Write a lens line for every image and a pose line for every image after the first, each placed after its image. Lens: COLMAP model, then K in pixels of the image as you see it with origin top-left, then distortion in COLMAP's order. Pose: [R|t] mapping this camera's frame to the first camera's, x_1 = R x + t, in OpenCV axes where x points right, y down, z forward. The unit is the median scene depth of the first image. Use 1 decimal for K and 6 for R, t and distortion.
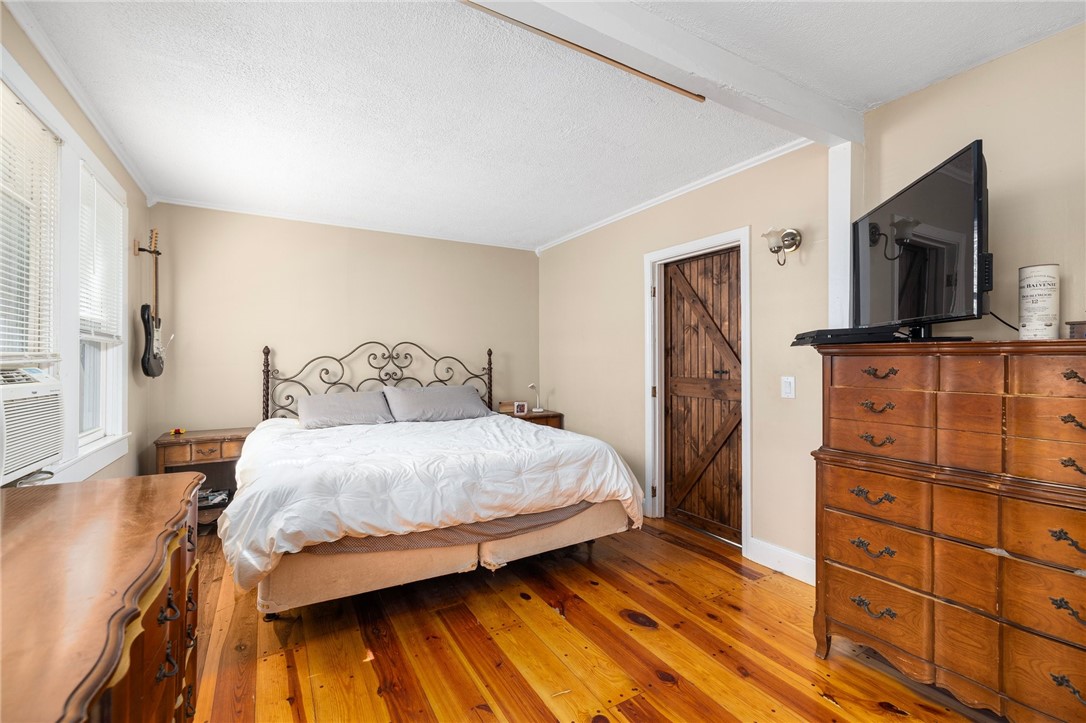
lens RADIAL K [[458.5, 0, 539.4], [0, 458.5, 357.7], [0, 0, 1]] dist [-0.000406, -0.000009]
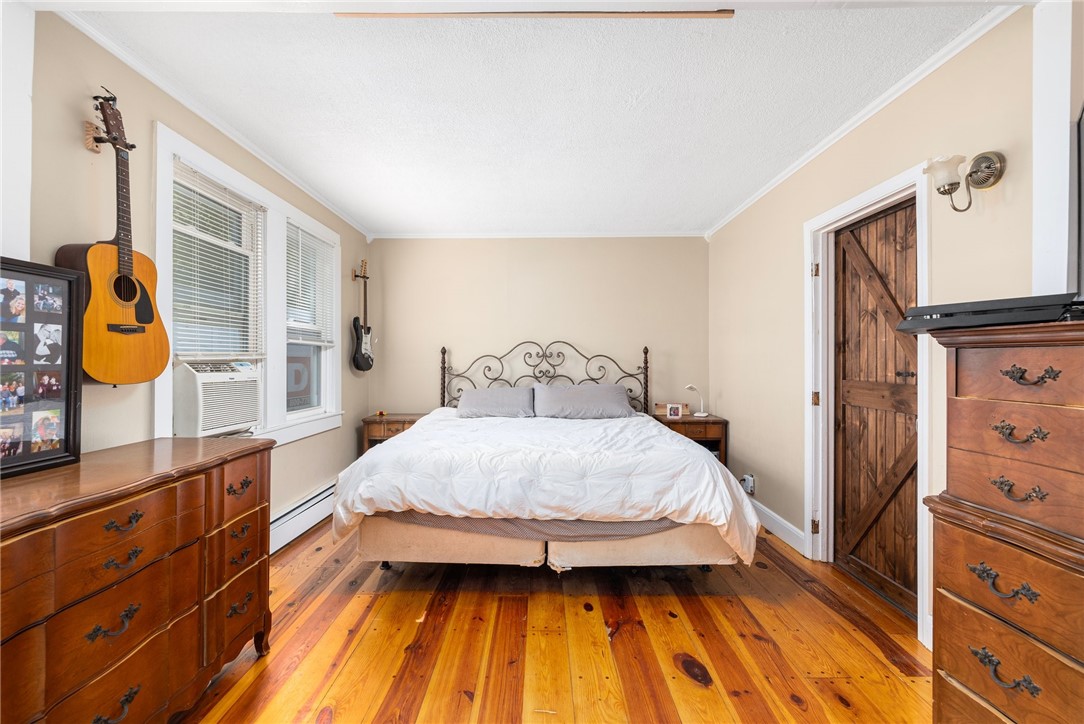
lens RADIAL K [[463.3, 0, 542.0], [0, 463.3, 362.0], [0, 0, 1]] dist [0.000839, -0.000007]
pose [[0.861842, 0.002525, -0.507171, 0.327499], [0.002309, 0.999958, 0.008903, 0.005714], [0.507172, -0.008844, 0.861799, 0.117349]]
